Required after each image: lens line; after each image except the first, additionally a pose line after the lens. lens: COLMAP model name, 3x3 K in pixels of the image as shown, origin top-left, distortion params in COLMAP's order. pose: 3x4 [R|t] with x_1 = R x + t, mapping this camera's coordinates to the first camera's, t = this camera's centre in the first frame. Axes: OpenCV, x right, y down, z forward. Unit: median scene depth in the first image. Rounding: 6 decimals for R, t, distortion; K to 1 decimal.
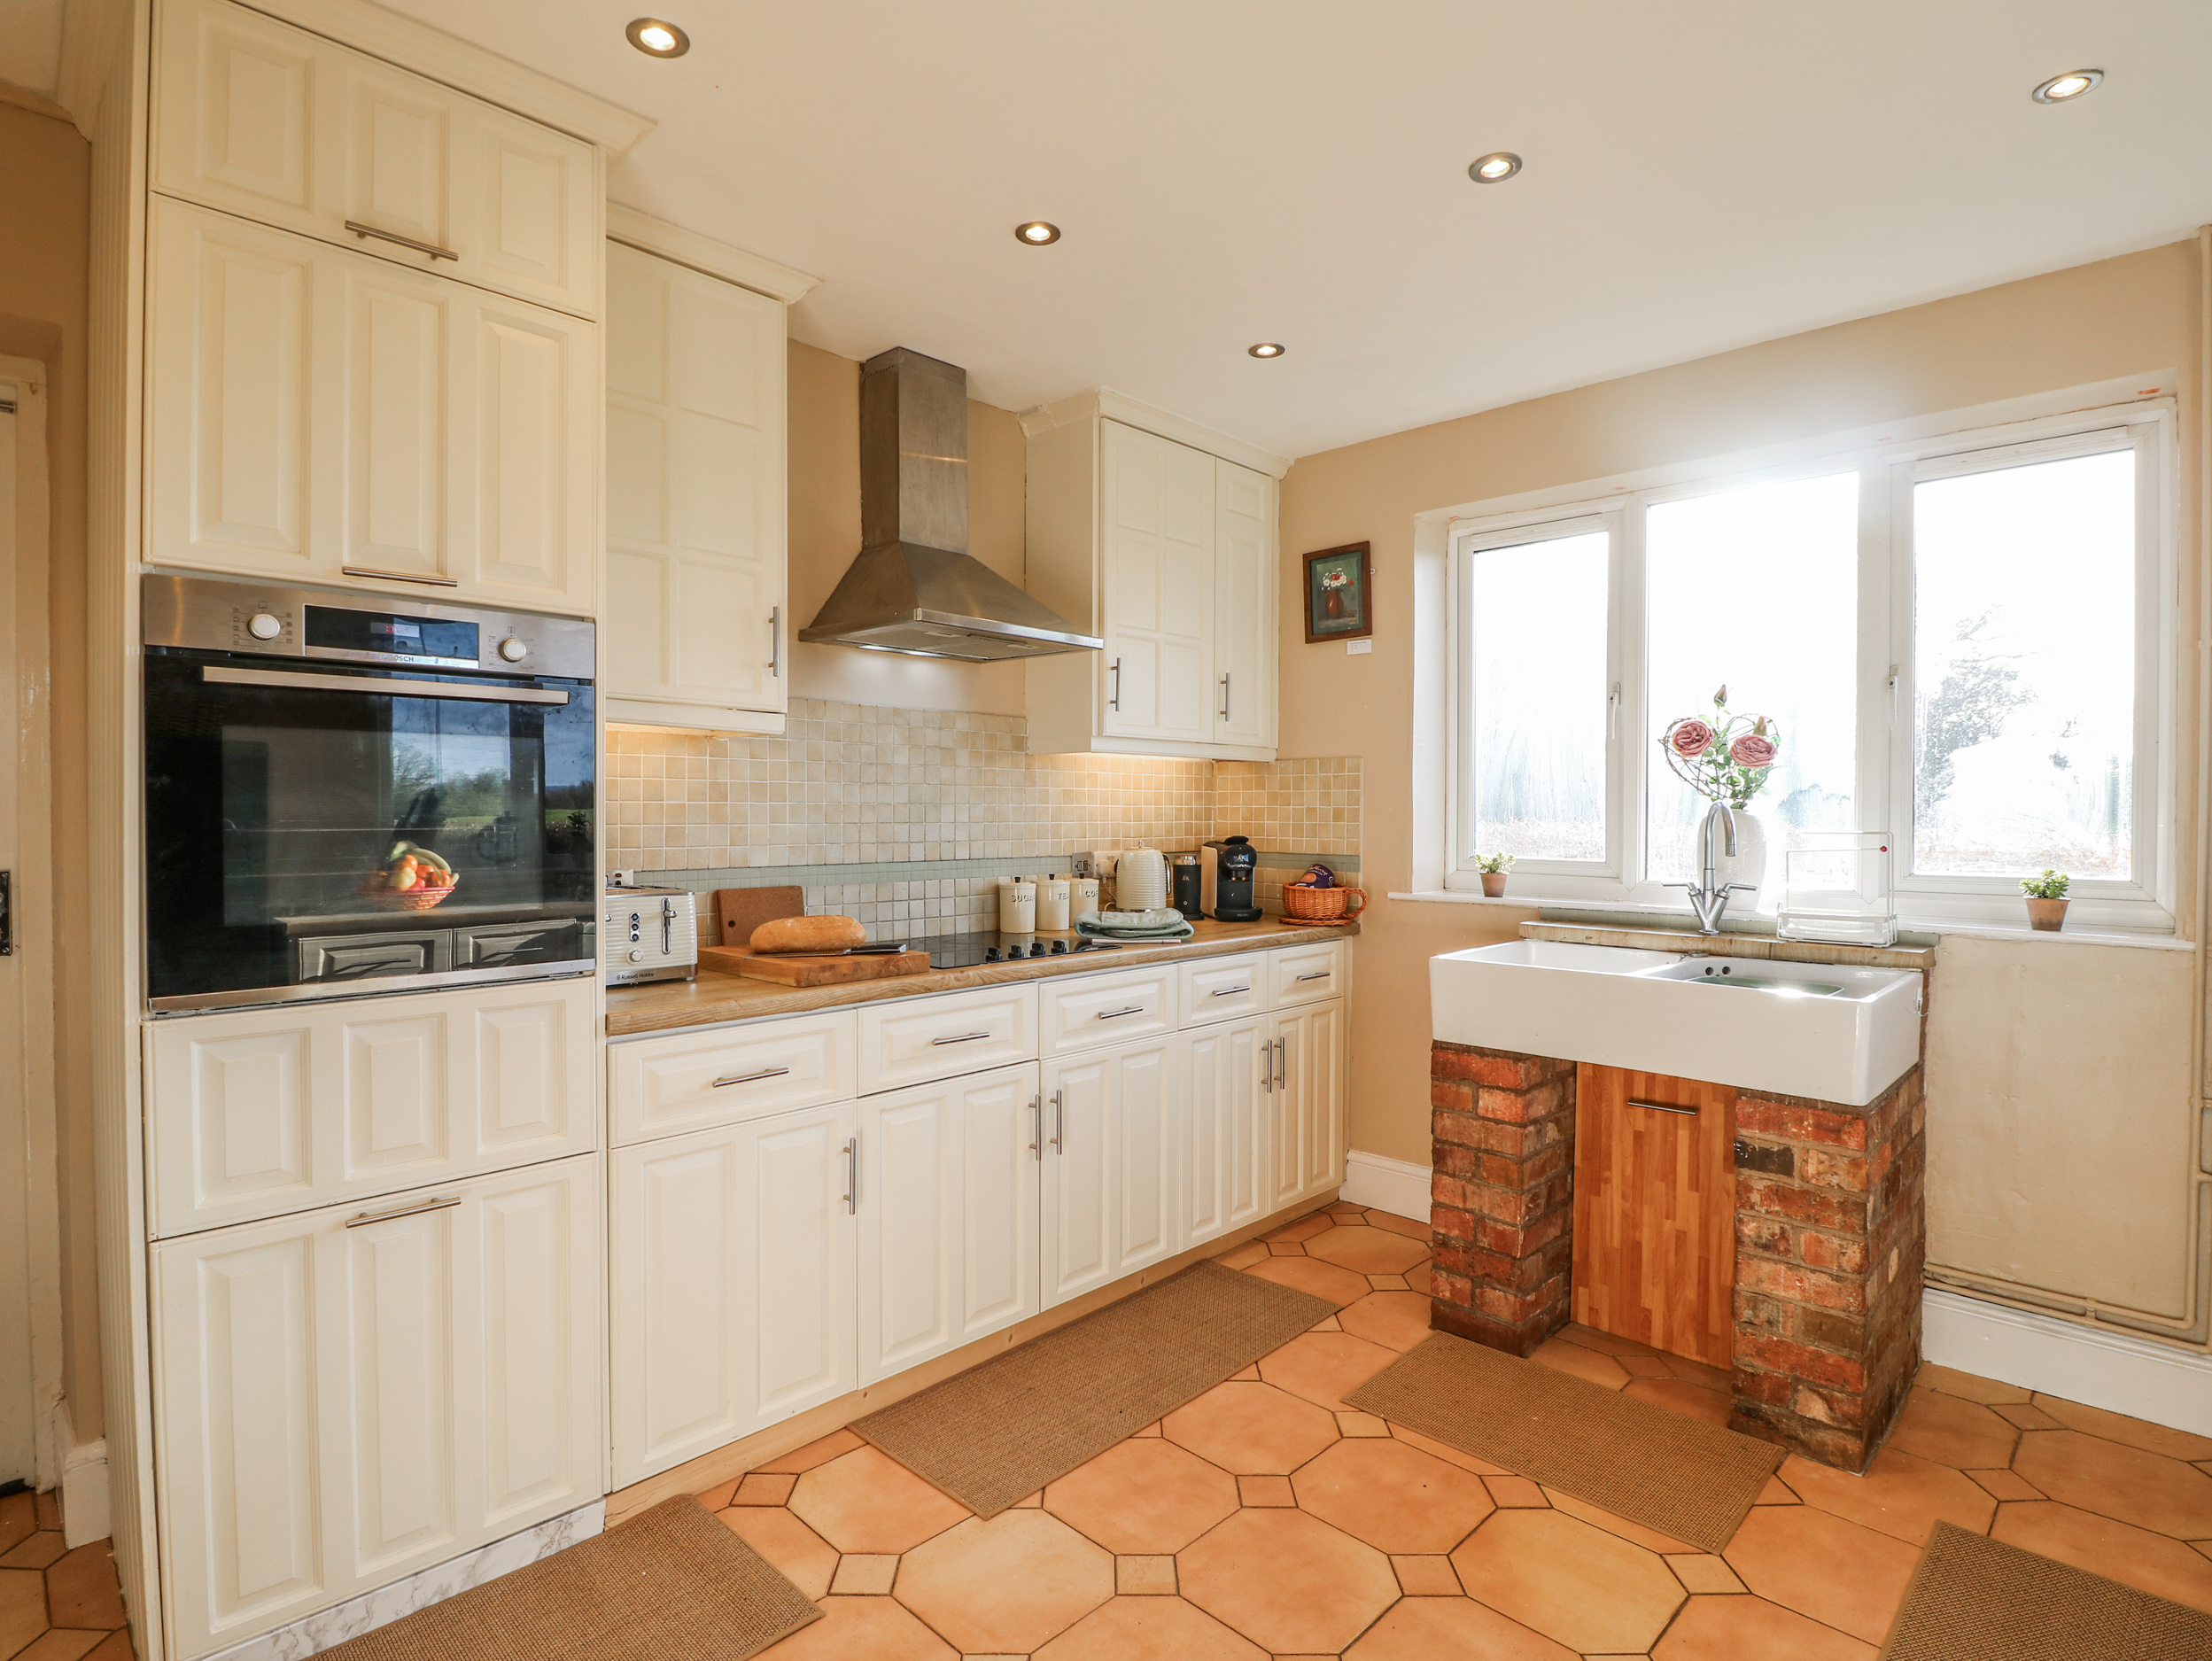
lens RADIAL K [[1147.6, 0, 1106.0], [0, 1147.6, 830.5], [0, 0, 1]] dist [-0.000924, -0.013993]
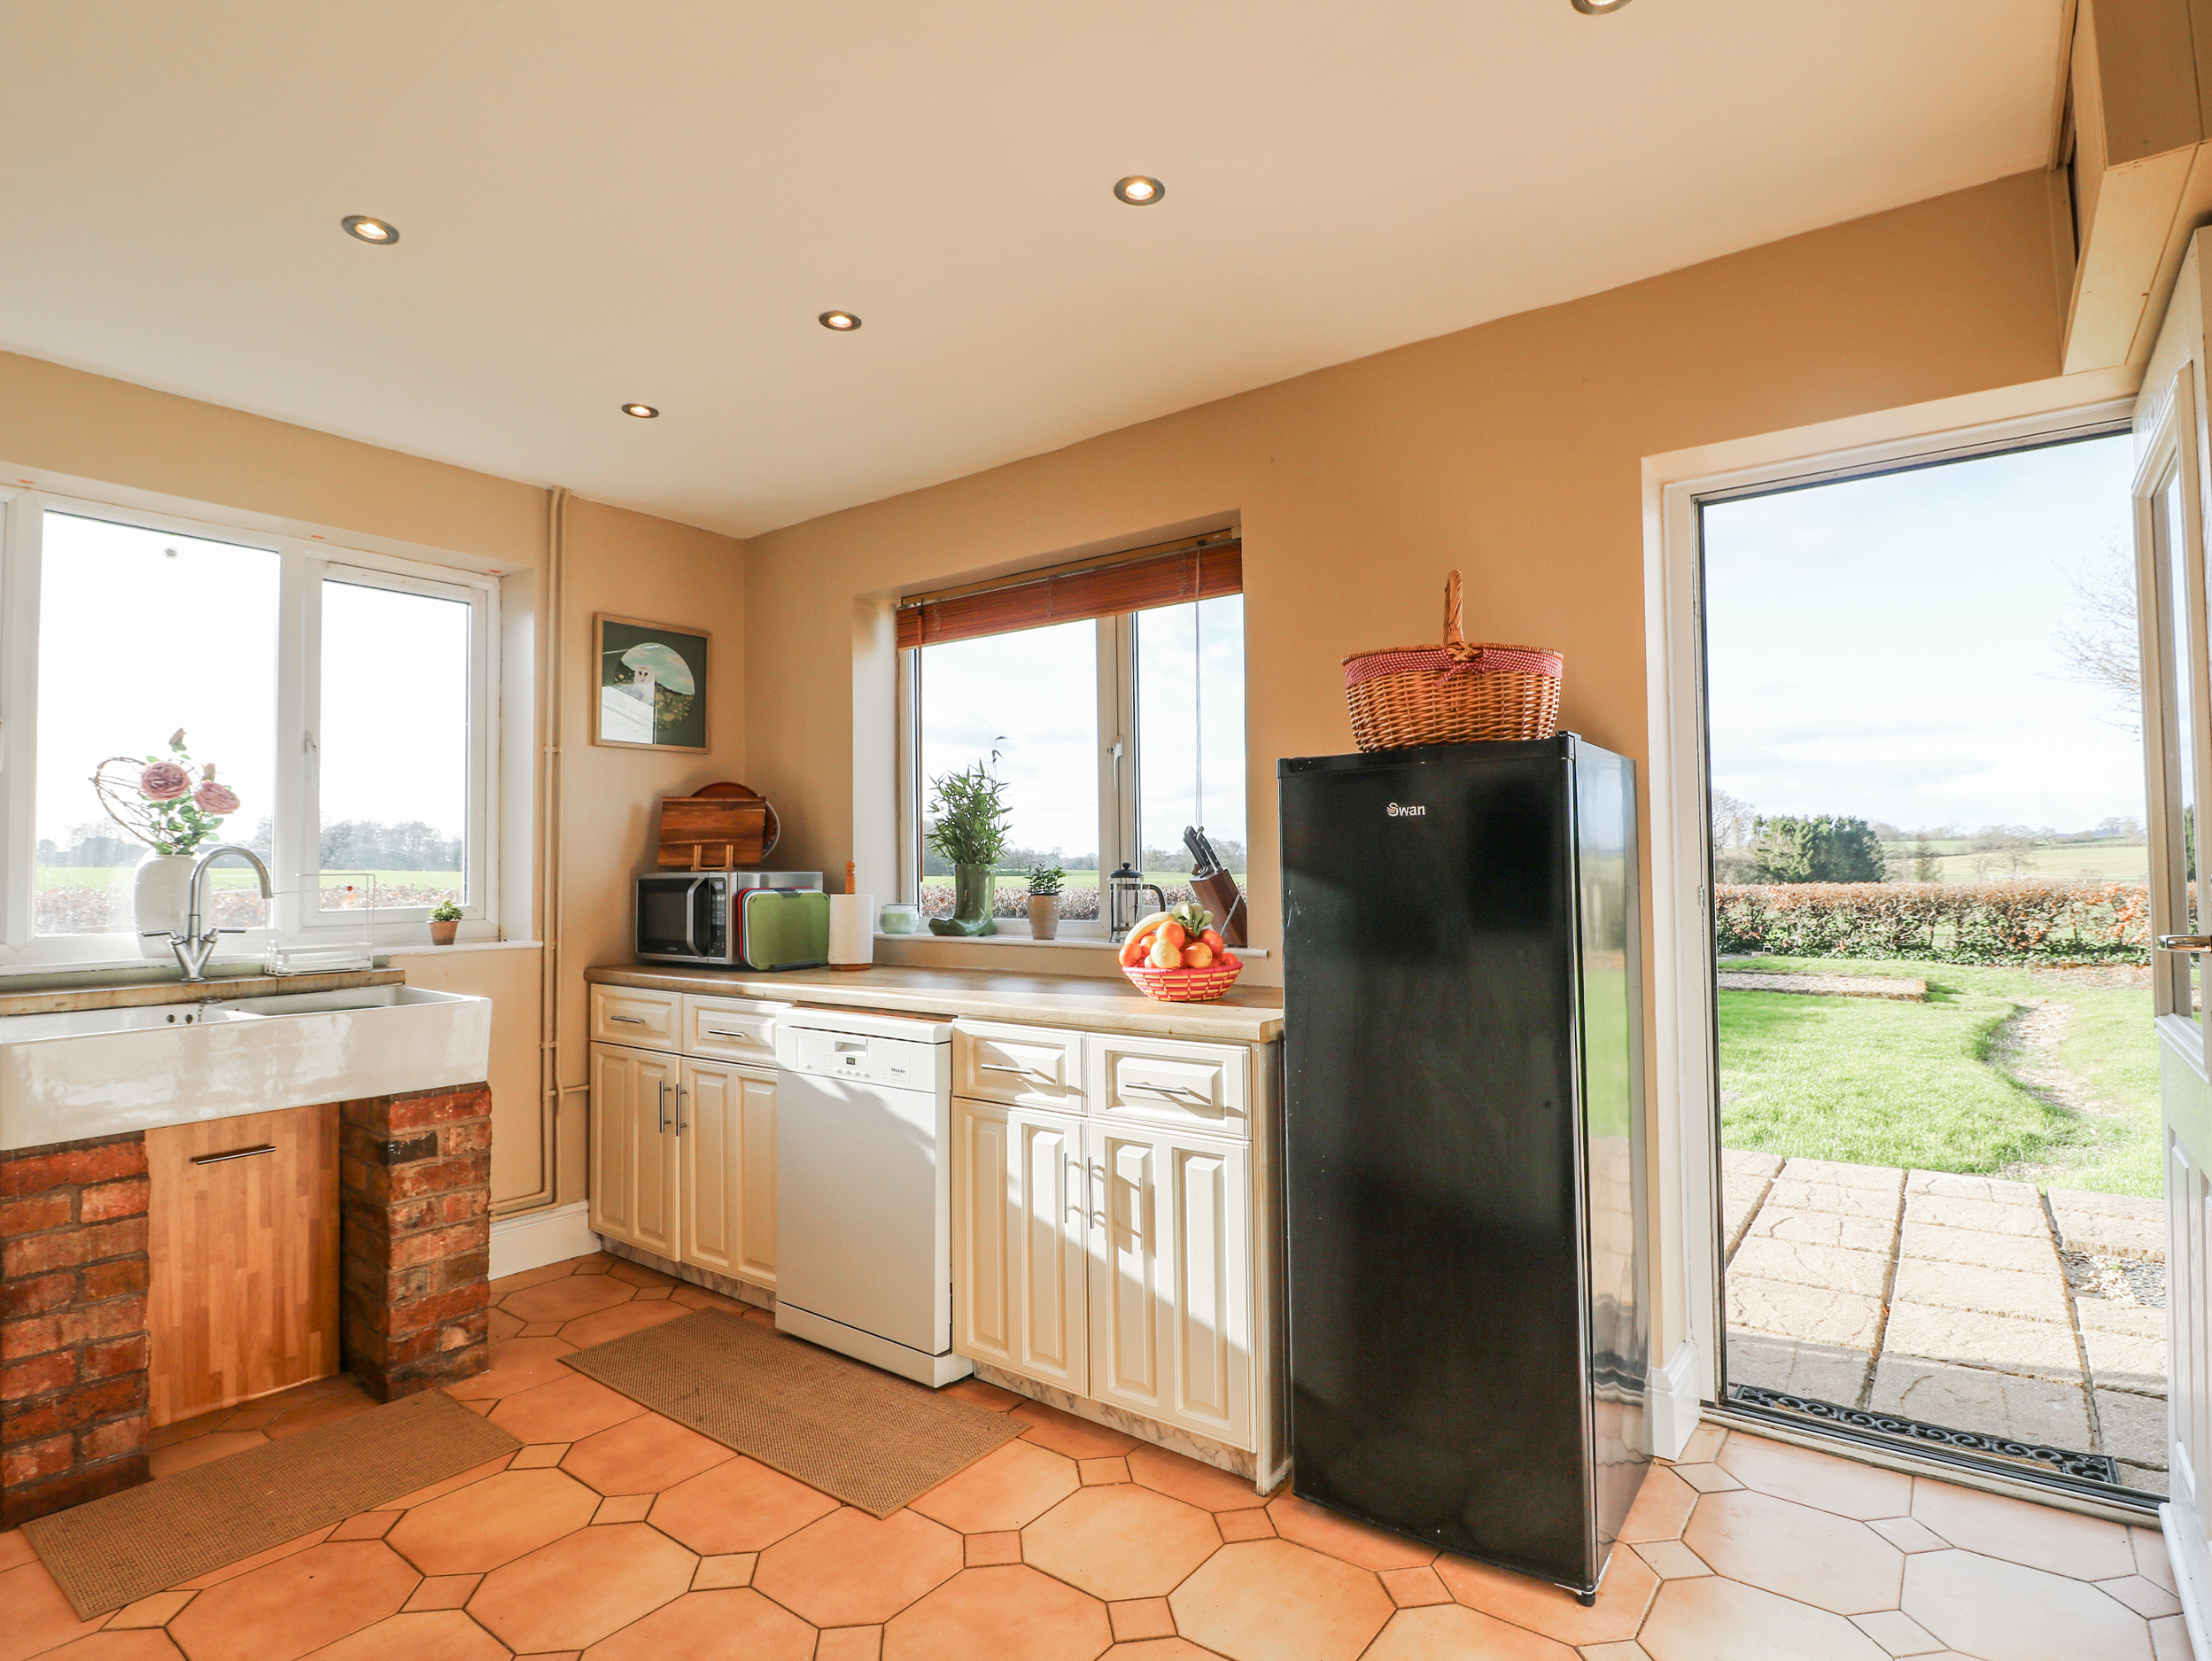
lens RADIAL K [[1147.6, 0, 1106.0], [0, 1147.6, 830.5], [0, 0, 1]] dist [-0.000924, -0.013993]
pose [[-0.130034, 0.029762, 0.991063, -0.605240], [0.028058, 0.999260, -0.026327, 0.009506], [-0.991112, 0.024384, -0.130773, 0.387739]]
